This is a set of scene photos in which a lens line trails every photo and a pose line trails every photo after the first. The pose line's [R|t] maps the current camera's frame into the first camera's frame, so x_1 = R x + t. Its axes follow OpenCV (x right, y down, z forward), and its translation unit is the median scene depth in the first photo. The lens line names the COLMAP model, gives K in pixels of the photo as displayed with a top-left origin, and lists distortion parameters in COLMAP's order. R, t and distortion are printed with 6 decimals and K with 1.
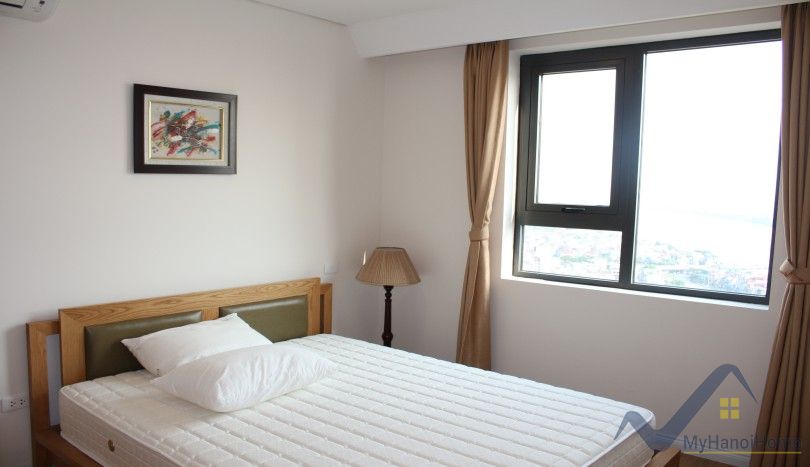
lens RADIAL K [[673.4, 0, 405.5], [0, 673.4, 234.9], [0, 0, 1]] dist [-0.112206, 0.051172]
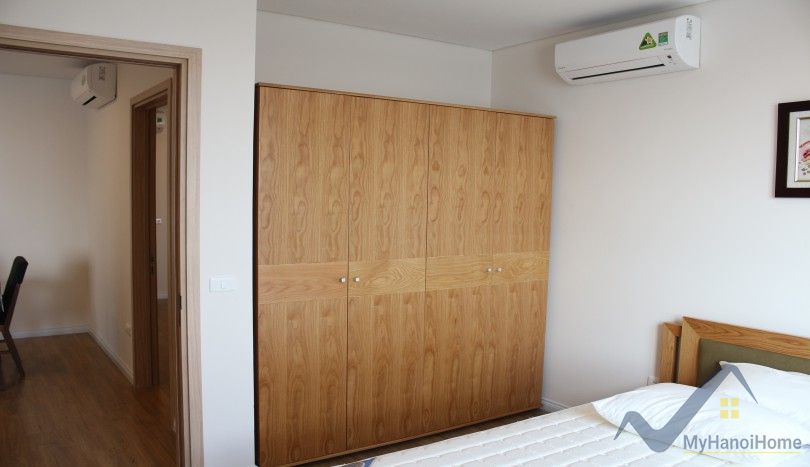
lens RADIAL K [[673.4, 0, 404.9], [0, 673.4, 235.0], [0, 0, 1]] dist [-0.112206, 0.051172]
pose [[-0.244333, 0.032581, -0.969144, 0.629654], [-0.101304, 0.993109, 0.058926, -0.040930], [0.964385, 0.112576, -0.239349, 0.715671]]
